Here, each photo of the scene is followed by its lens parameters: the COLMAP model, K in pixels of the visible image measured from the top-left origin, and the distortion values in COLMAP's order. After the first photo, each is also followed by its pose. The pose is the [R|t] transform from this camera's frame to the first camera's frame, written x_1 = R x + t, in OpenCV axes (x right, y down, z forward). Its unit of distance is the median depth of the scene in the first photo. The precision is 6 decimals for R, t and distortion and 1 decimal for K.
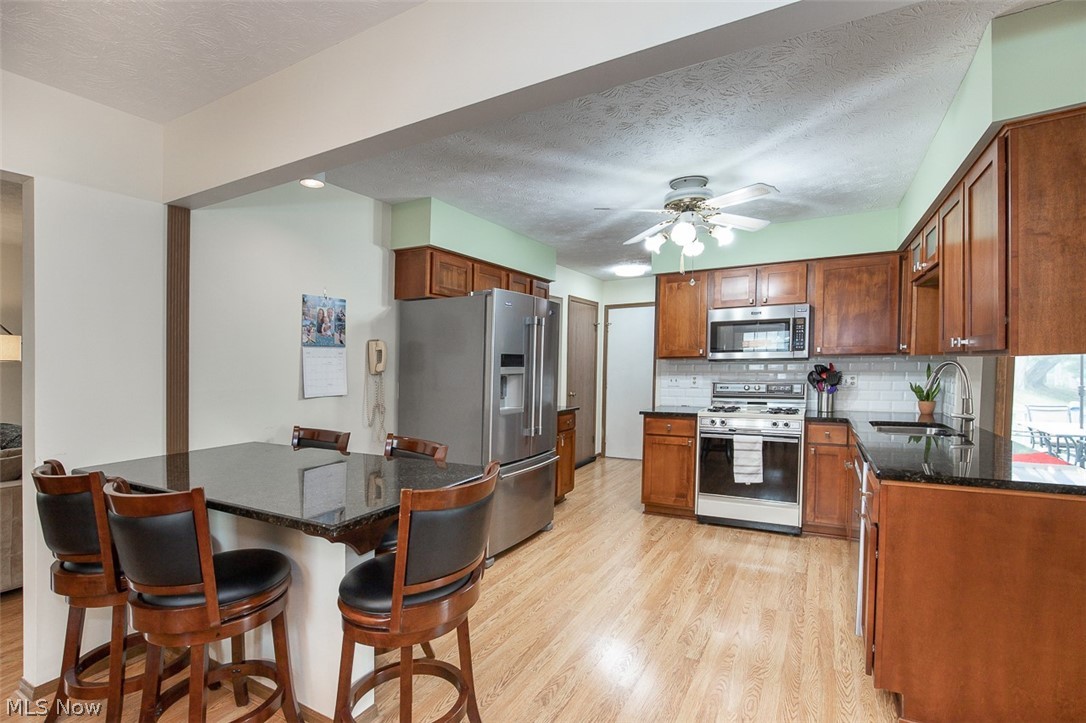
lens RADIAL K [[499.7, 0, 542.4], [0, 499.7, 360.4], [0, 0, 1]] dist [-0.014979, -0.000207]
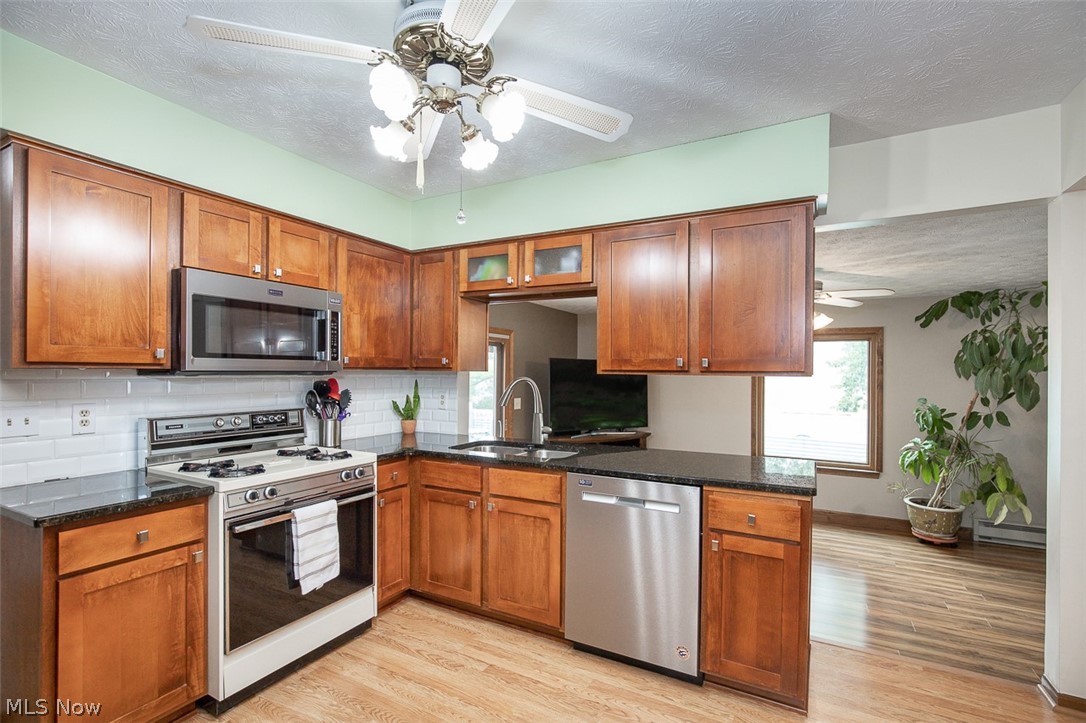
lens RADIAL K [[499.7, 0, 547.5], [0, 499.7, 380.9], [0, 0, 1]] dist [-0.014979, -0.000207]
pose [[-0.000453, -0.004210, 0.999991, -0.161221], [-0.006944, 0.999967, 0.004207, 0.003555], [-0.999976, -0.006942, -0.000482, 0.728143]]
